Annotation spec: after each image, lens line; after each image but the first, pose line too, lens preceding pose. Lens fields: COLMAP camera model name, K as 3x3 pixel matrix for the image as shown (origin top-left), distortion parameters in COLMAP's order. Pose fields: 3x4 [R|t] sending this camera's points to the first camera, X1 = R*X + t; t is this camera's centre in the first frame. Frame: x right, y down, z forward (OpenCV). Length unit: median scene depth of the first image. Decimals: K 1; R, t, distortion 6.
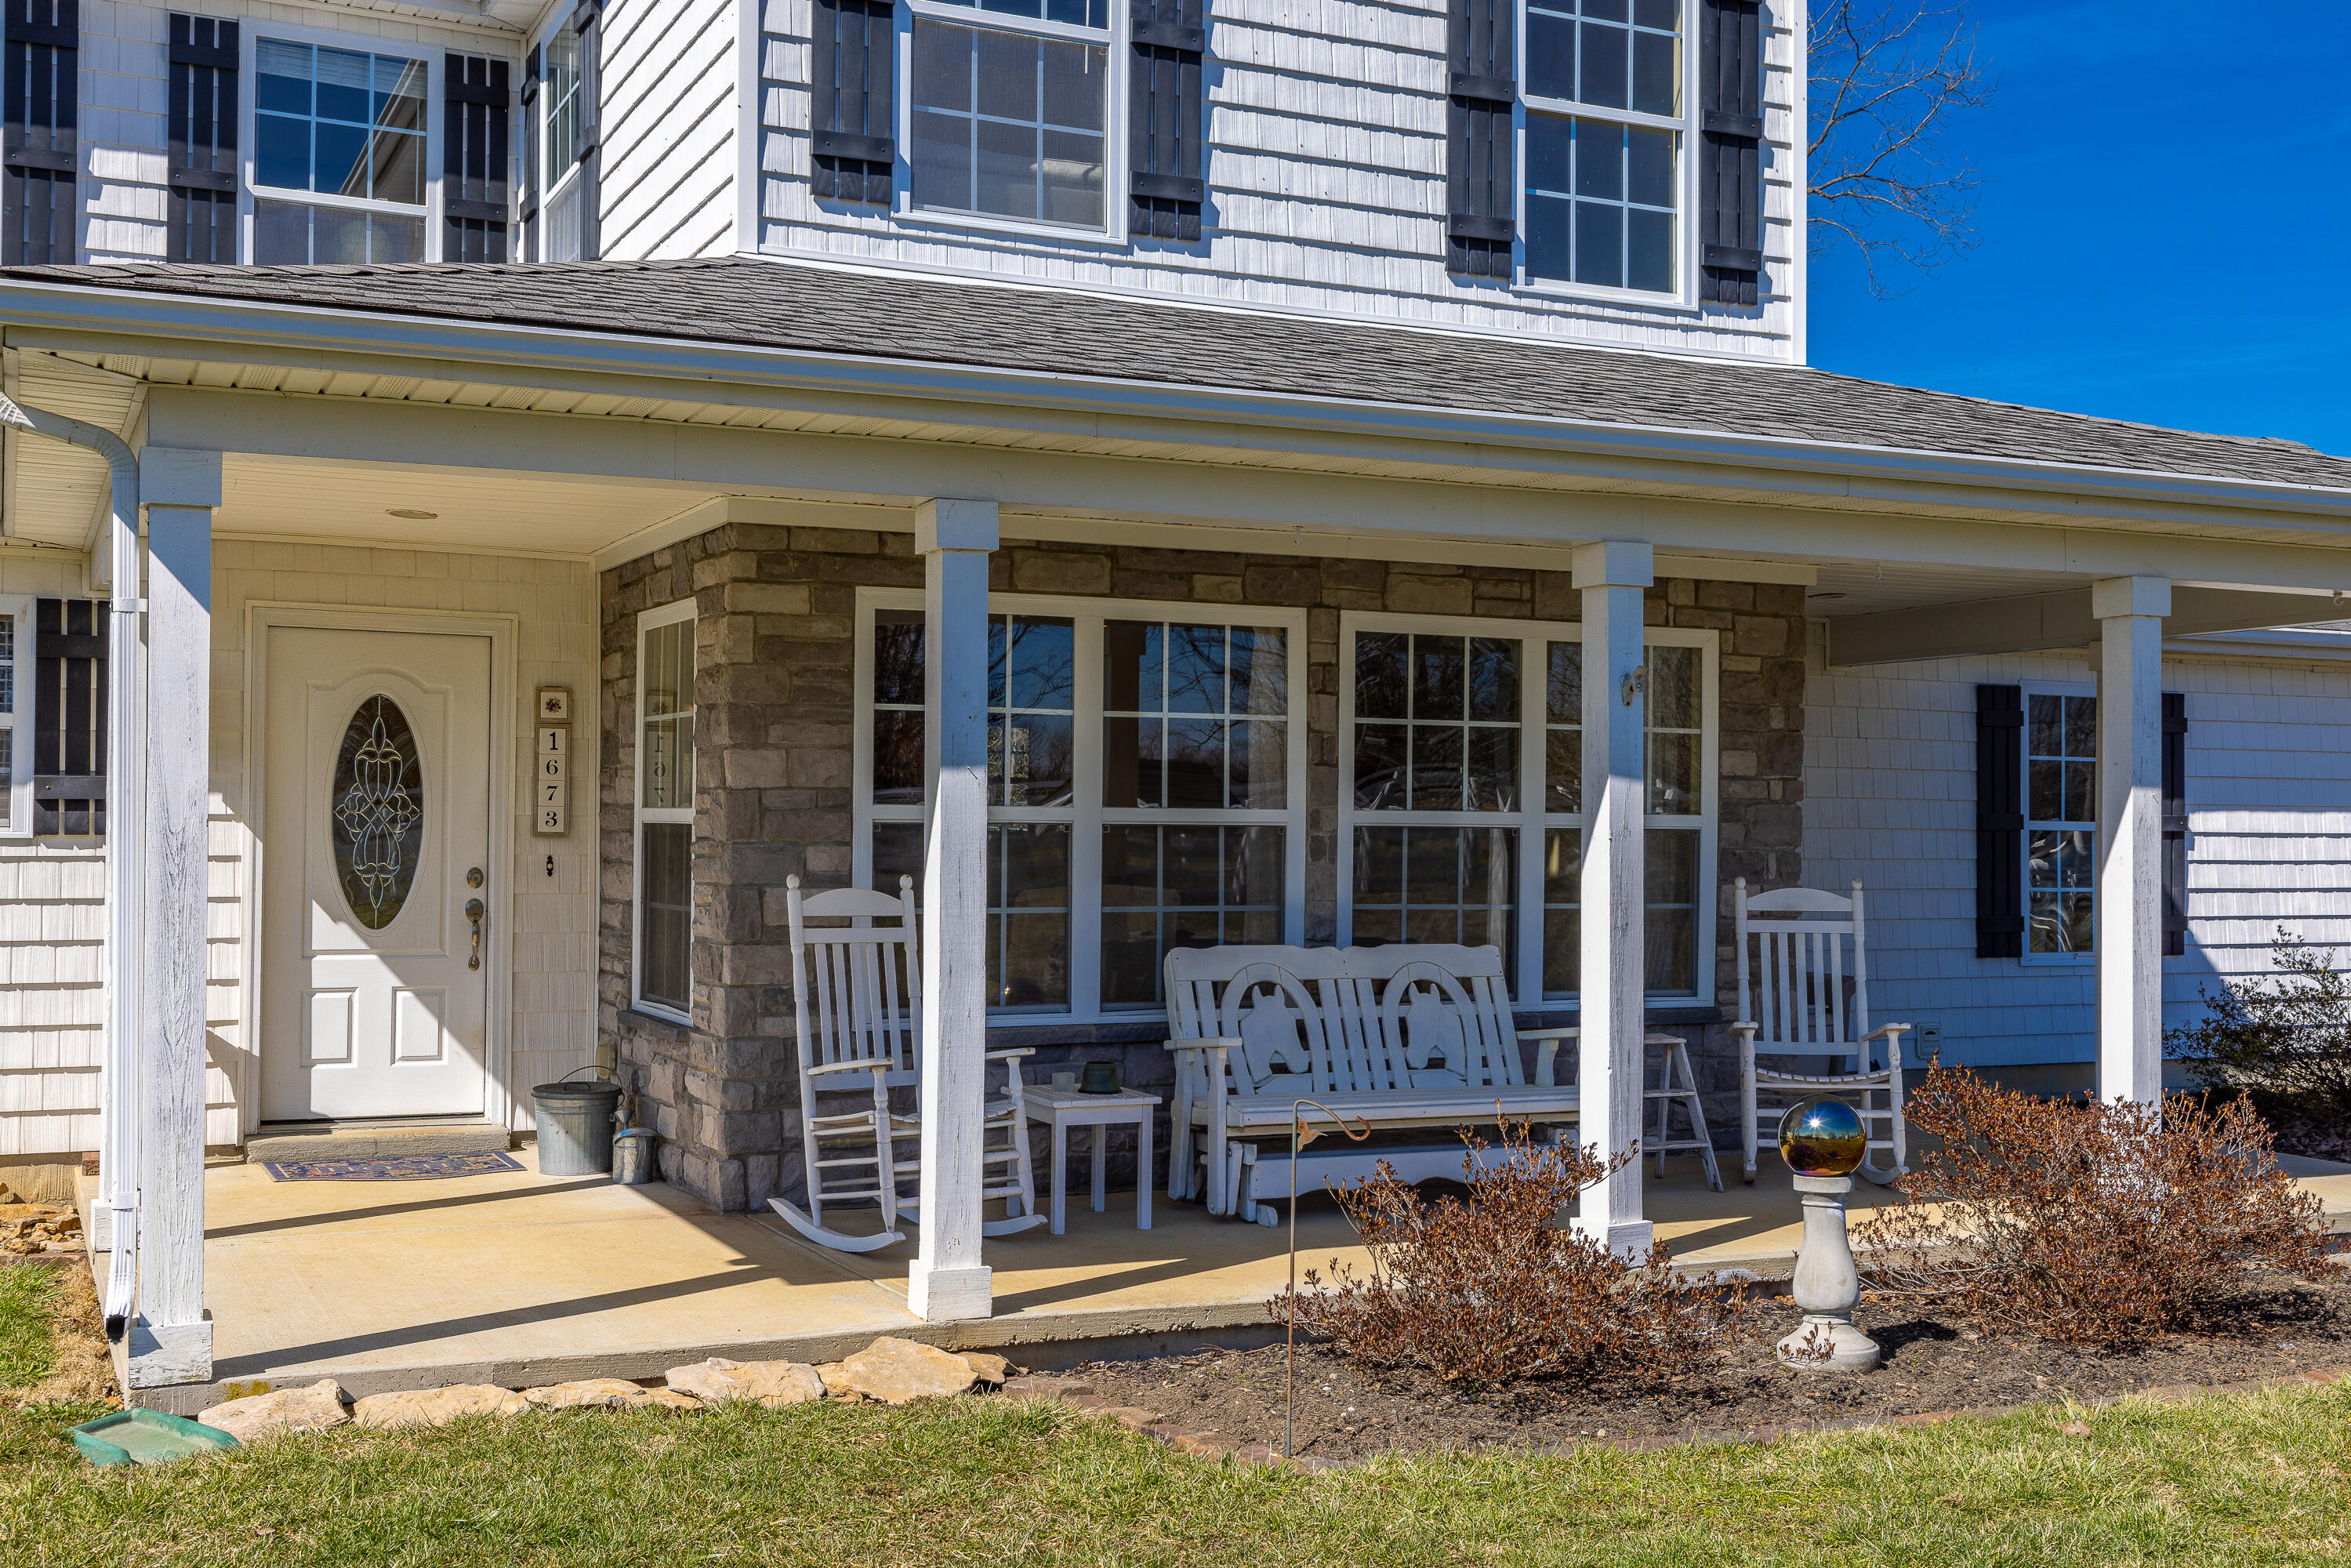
lens RADIAL K [[2517.3, 0, 1174.4], [0, 2517.3, 789.4], [0, 0, 1]] dist [0.018620, 0.000000]
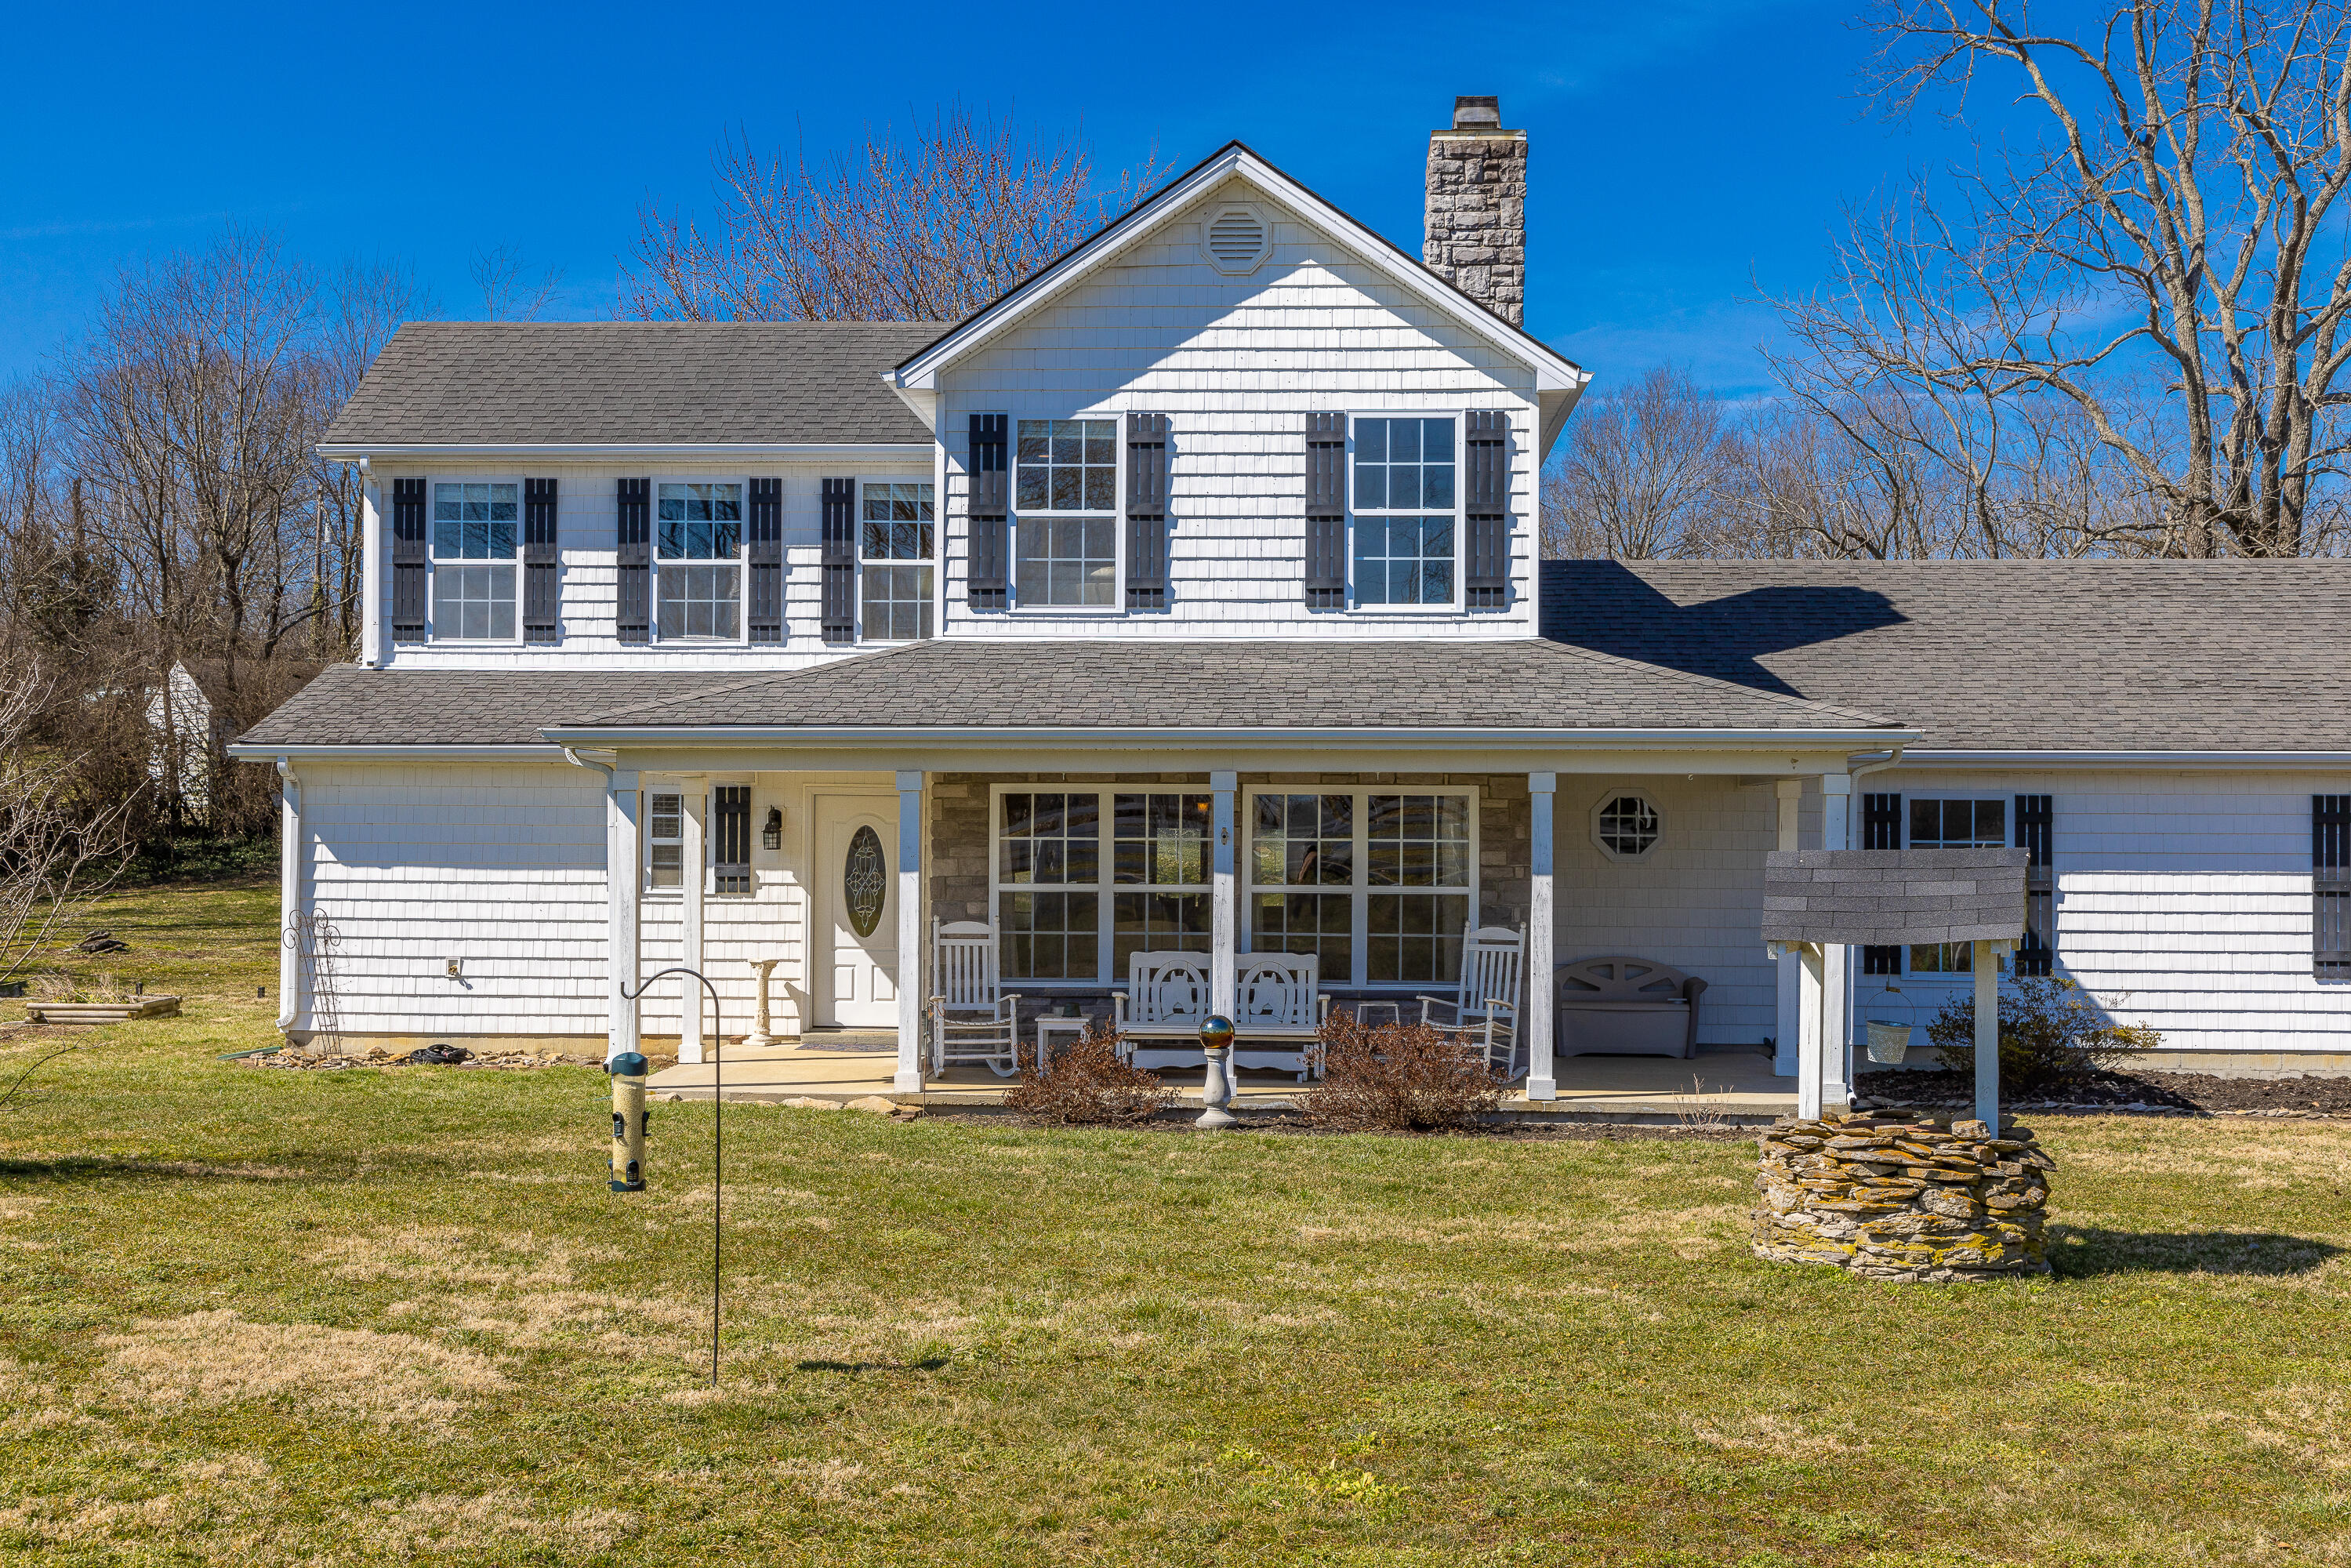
lens RADIAL K [[2900.1, 0, 1177.7], [0, 2900.1, 788.7], [0, 0, 1]] dist [0.013297, 0.000000]
pose [[0.873577, -0.009326, -0.486597, 1.109475], [0.009691, 0.999951, -0.001767, -0.062694], [0.486590, -0.003172, 0.873625, -1.001857]]
